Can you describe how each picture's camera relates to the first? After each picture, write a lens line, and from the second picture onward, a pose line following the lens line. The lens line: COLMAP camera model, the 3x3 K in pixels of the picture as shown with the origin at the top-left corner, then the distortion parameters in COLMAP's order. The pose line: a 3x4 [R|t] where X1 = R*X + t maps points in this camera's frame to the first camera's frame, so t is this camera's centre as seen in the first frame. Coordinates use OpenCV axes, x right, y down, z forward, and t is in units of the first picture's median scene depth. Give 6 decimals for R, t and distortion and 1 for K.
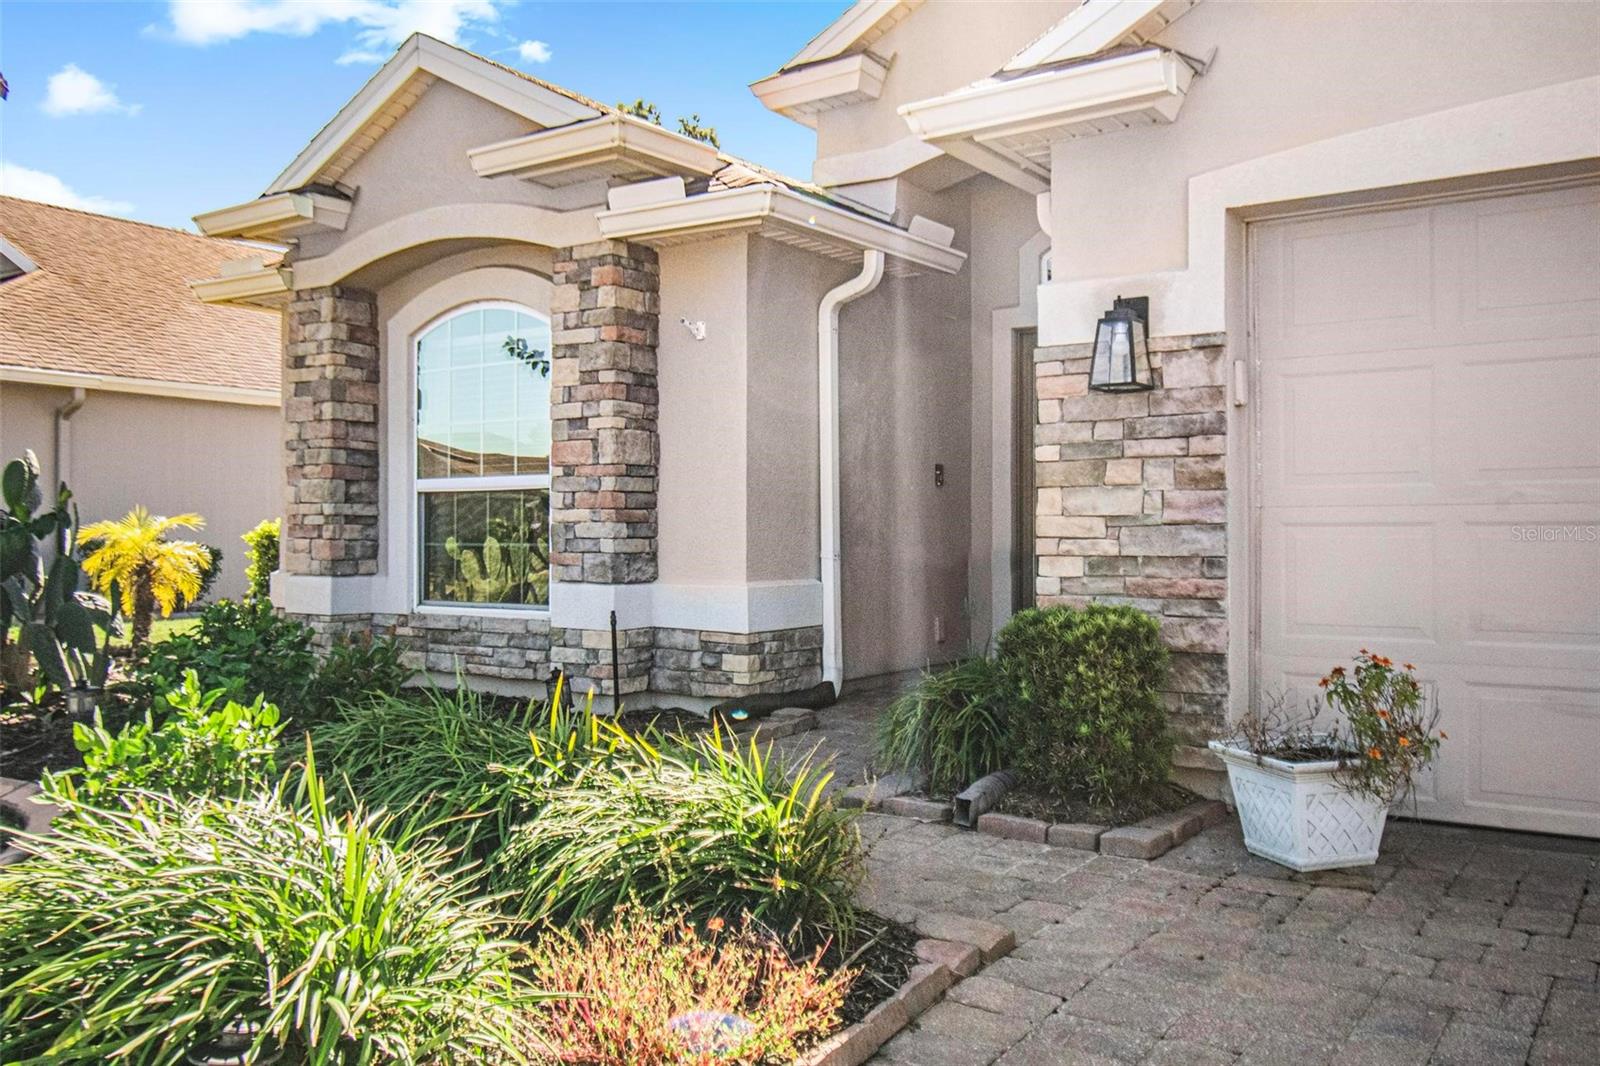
lens RADIAL K [[1332.8, 0, 793.6], [0, 1332.8, 529.2], [0, 0, 1]] dist [-0.001109, -0.003796]
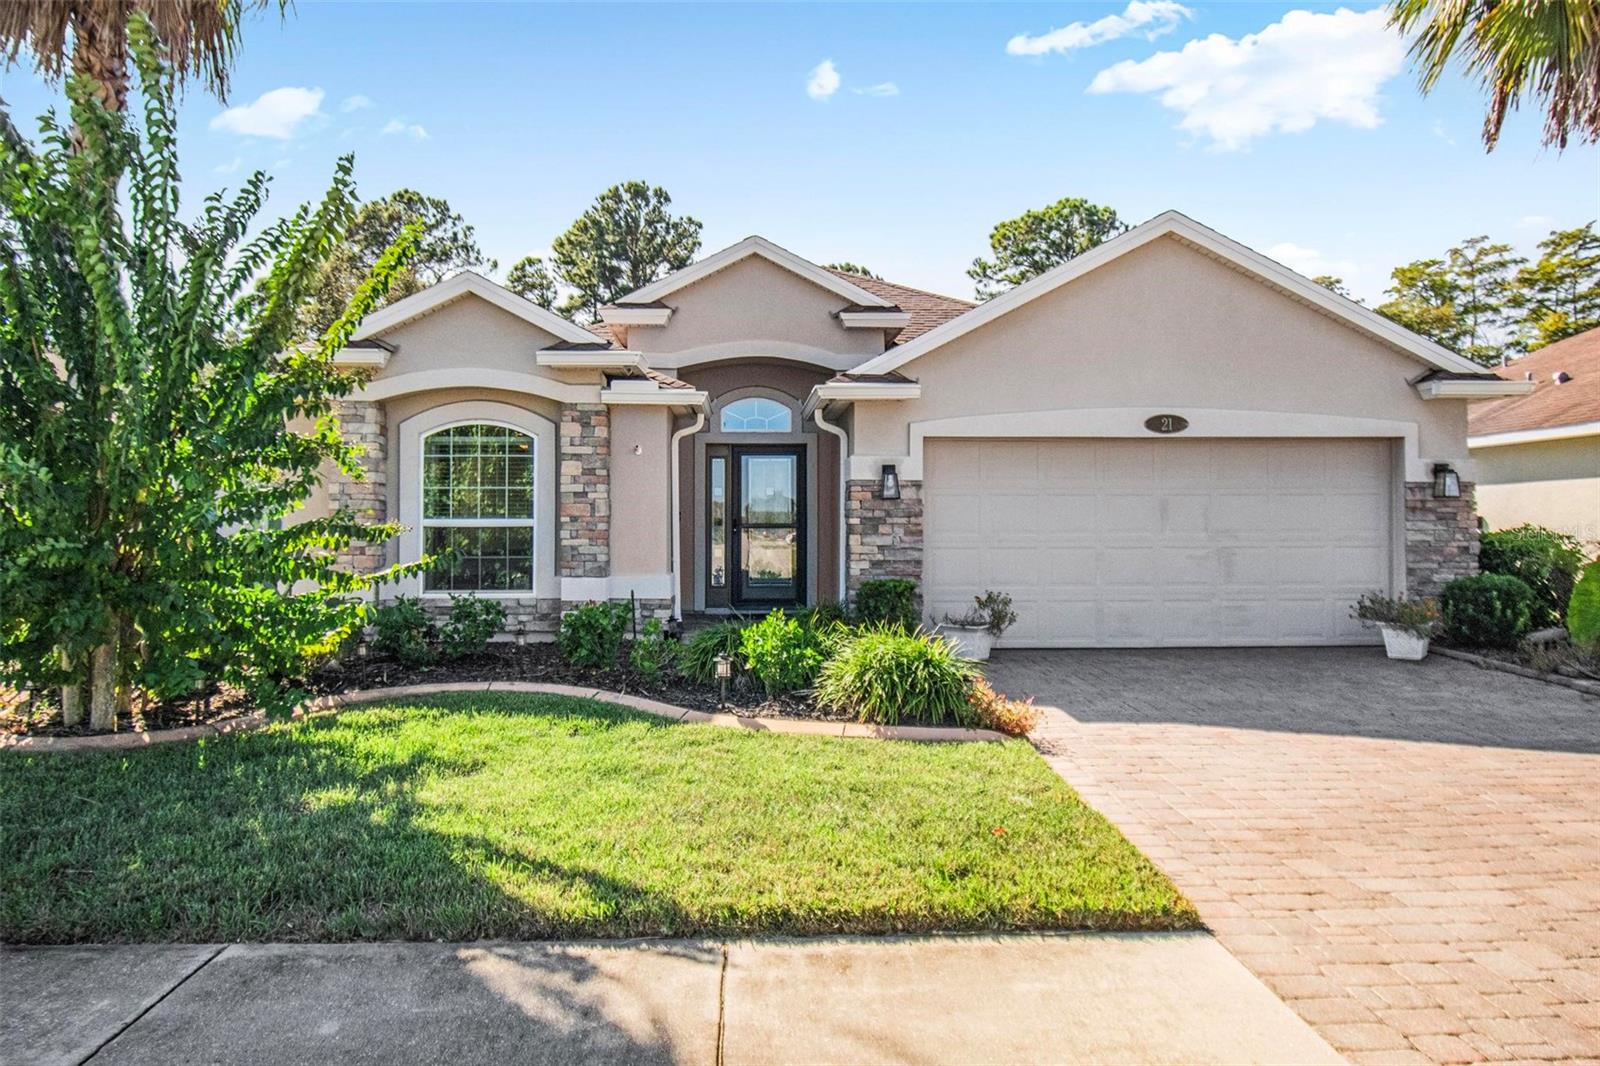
lens RADIAL K [[1049.1, 0, 805.1], [0, 1049.1, 517.7], [0, 0, 1]] dist [0.002835, -0.016631]
pose [[0.792172, 0.004983, 0.610278, -0.846986], [-0.002439, 0.999985, -0.004999, -0.039899], [-0.610293, 0.002471, 0.792172, -0.416252]]
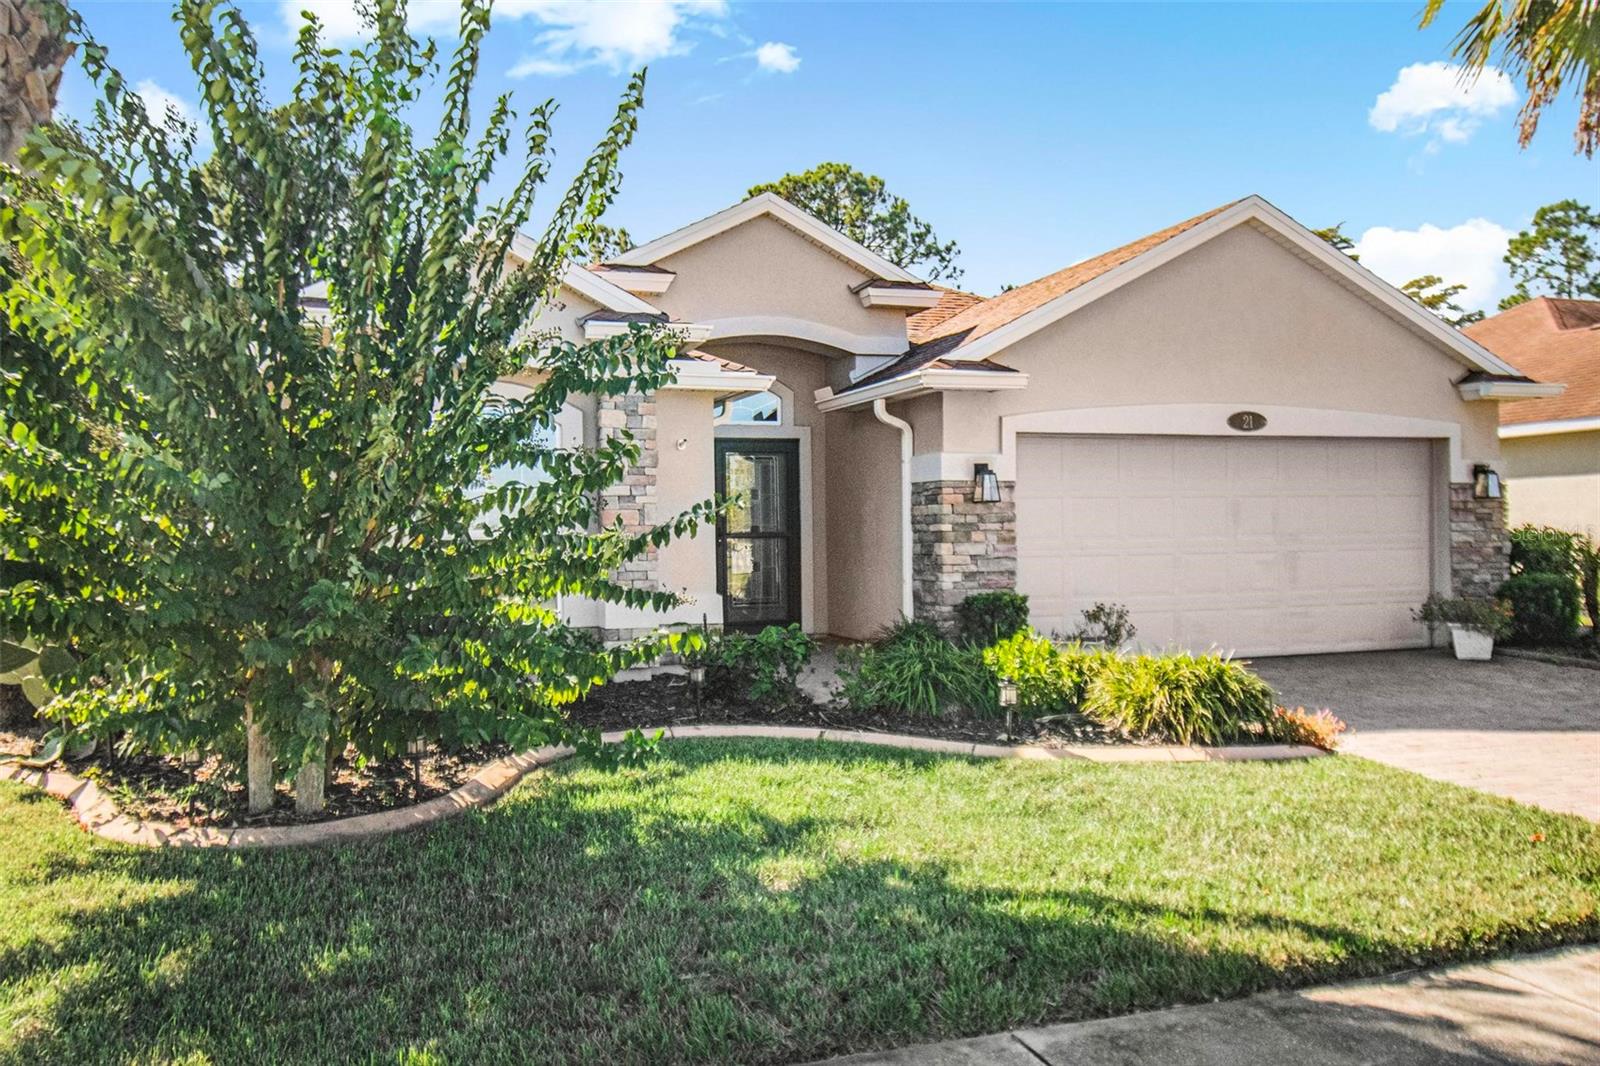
lens RADIAL K [[1237.0, 0, 791.0], [0, 1237.0, 542.2], [0, 0, 1]] dist [-0.024346, 0.001005]
pose [[0.604207, -0.011579, 0.796744, -1.234803], [0.009305, 0.999929, 0.007475, -0.037535], [-0.796773, 0.002897, 0.604271, -0.045942]]
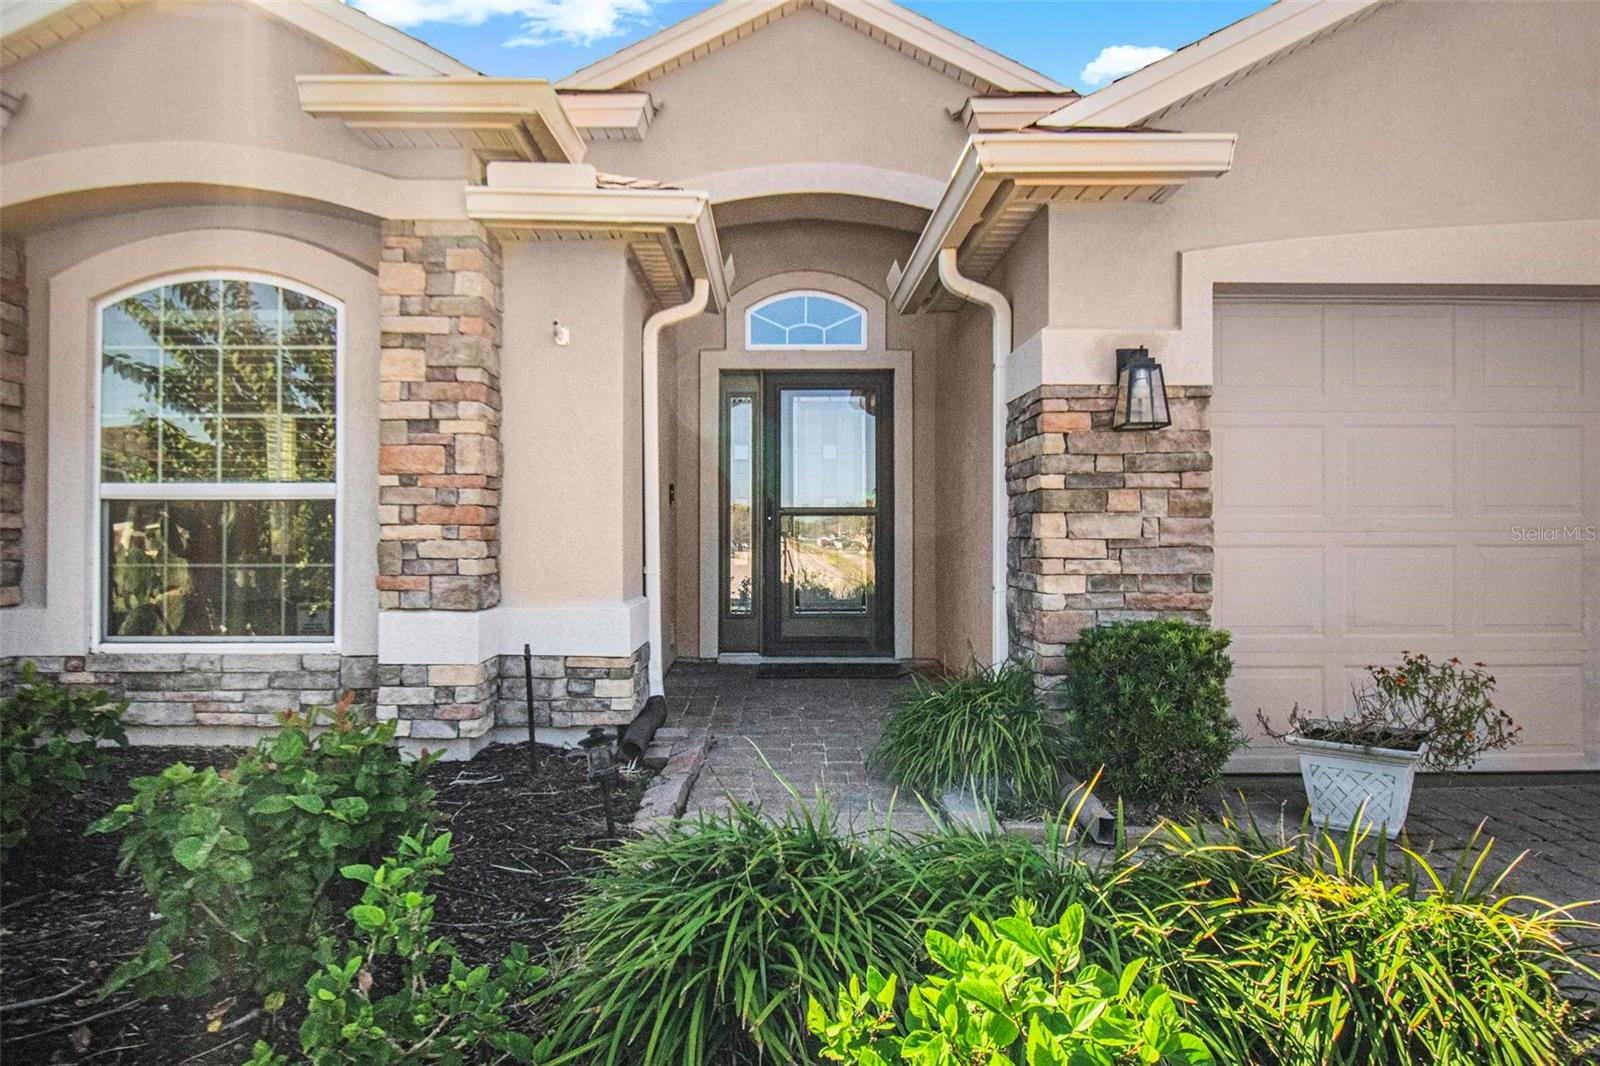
lens RADIAL K [[961.0, 0, 797.9], [0, 961.0, 521.3], [0, 0, 1]] dist [0.003792, -0.010922]
pose [[0.813422, 0.008772, 0.581608, -0.330366], [-0.002282, 0.999927, -0.011890, -0.010791], [-0.581669, 0.008345, 0.813382, 0.357981]]
